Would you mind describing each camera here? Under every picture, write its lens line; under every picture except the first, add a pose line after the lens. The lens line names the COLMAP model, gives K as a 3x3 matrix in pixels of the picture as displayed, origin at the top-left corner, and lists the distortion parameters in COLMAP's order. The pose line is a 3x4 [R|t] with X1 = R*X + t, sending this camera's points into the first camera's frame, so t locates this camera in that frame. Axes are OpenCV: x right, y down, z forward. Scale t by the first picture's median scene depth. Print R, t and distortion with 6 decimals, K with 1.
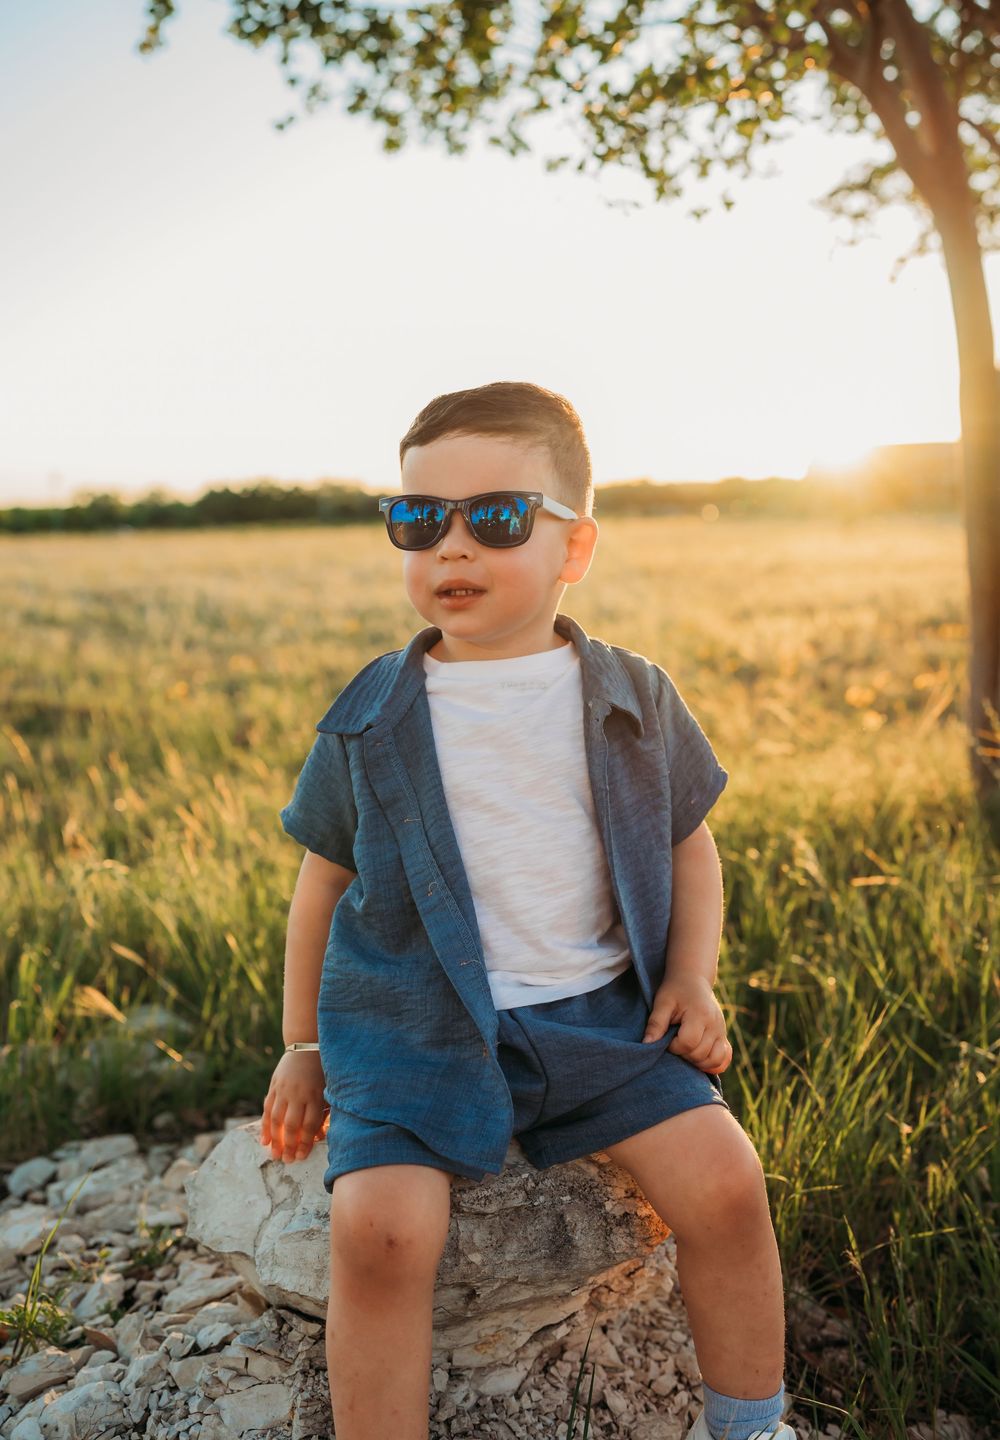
lens RADIAL K [[1635.2, 0, 494.5], [0, 1635.2, 685.6], [0, 0, 1]] dist [-0.032264, 0.263844]
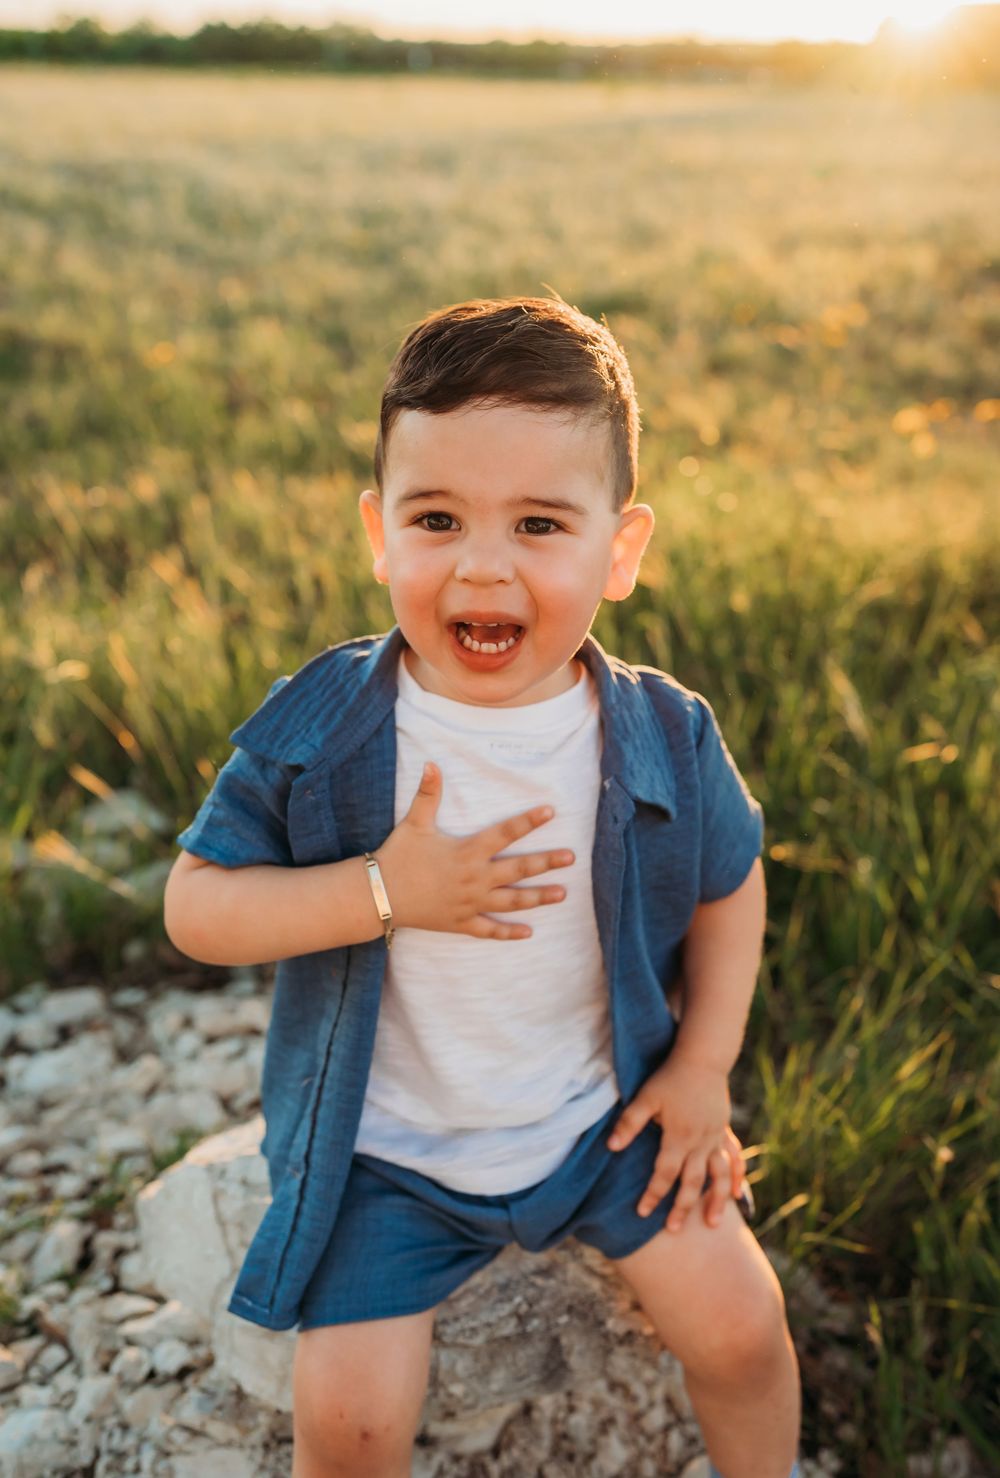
lens RADIAL K [[1593.1, 0, 482.0], [0, 1593.1, 738.5], [0, 0, 1]] dist [-0.009762, 0.206692]
pose [[0.998670, 0.051556, 0.000493, -0.010828], [-0.049015, 0.946401, 0.319254, -0.169158], [0.015992, -0.318854, 0.947669, 0.190867]]
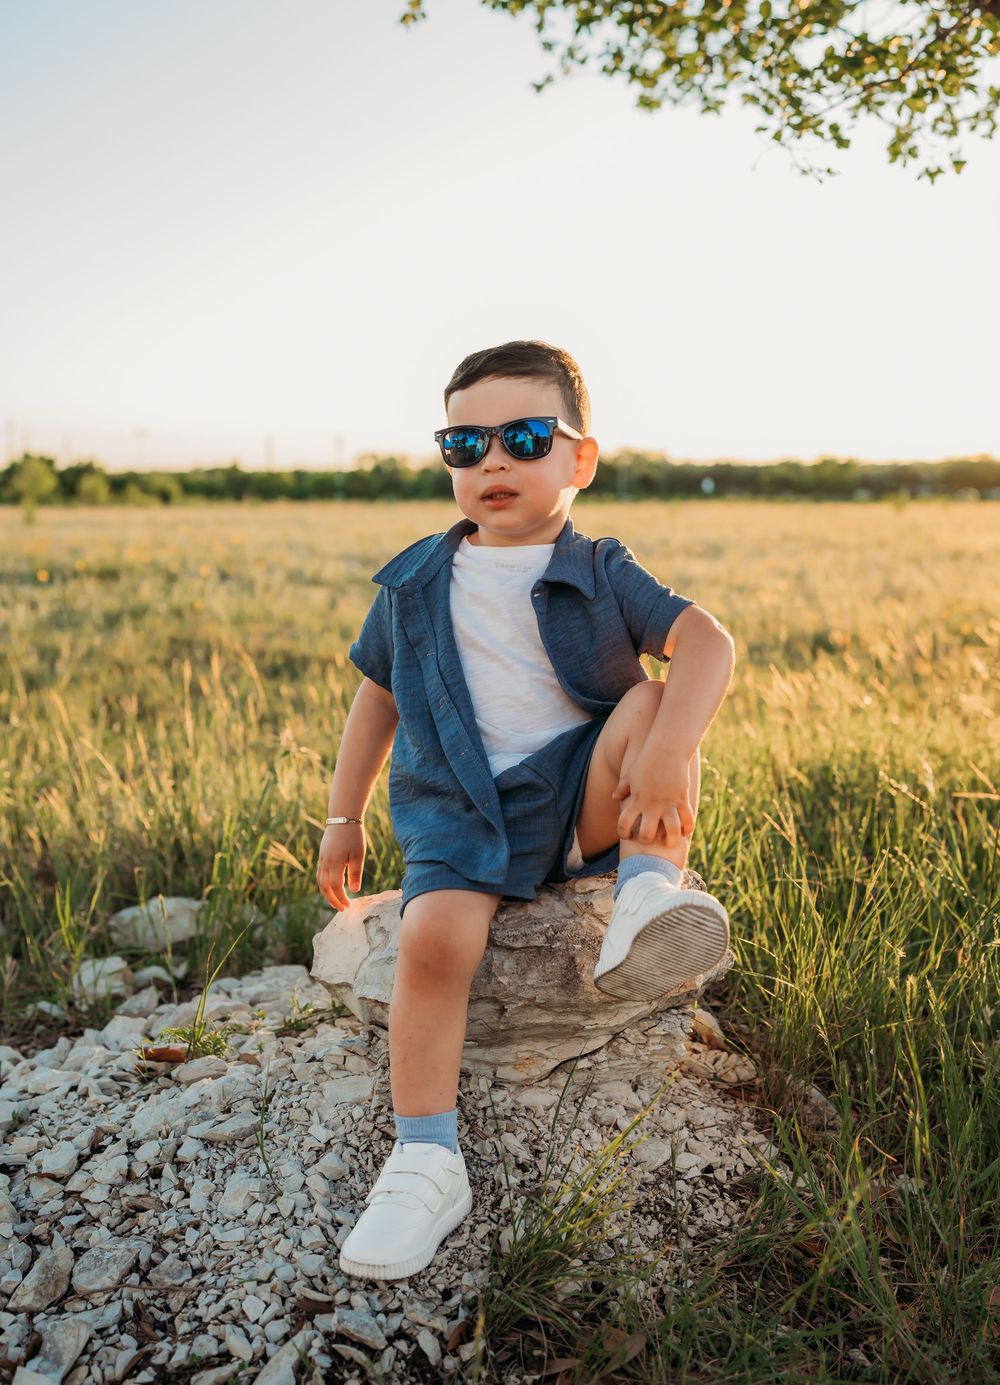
lens RADIAL K [[1943.2, 0, 500.0], [0, 1943.2, 692.5], [0, 0, 1]] dist [-0.050126, 0.407857]
pose [[0.981219, 0.046853, -0.187119, 0.177649], [-0.048309, 0.998827, -0.003226, 0.078155], [0.186749, 0.012205, 0.982332, -0.371239]]
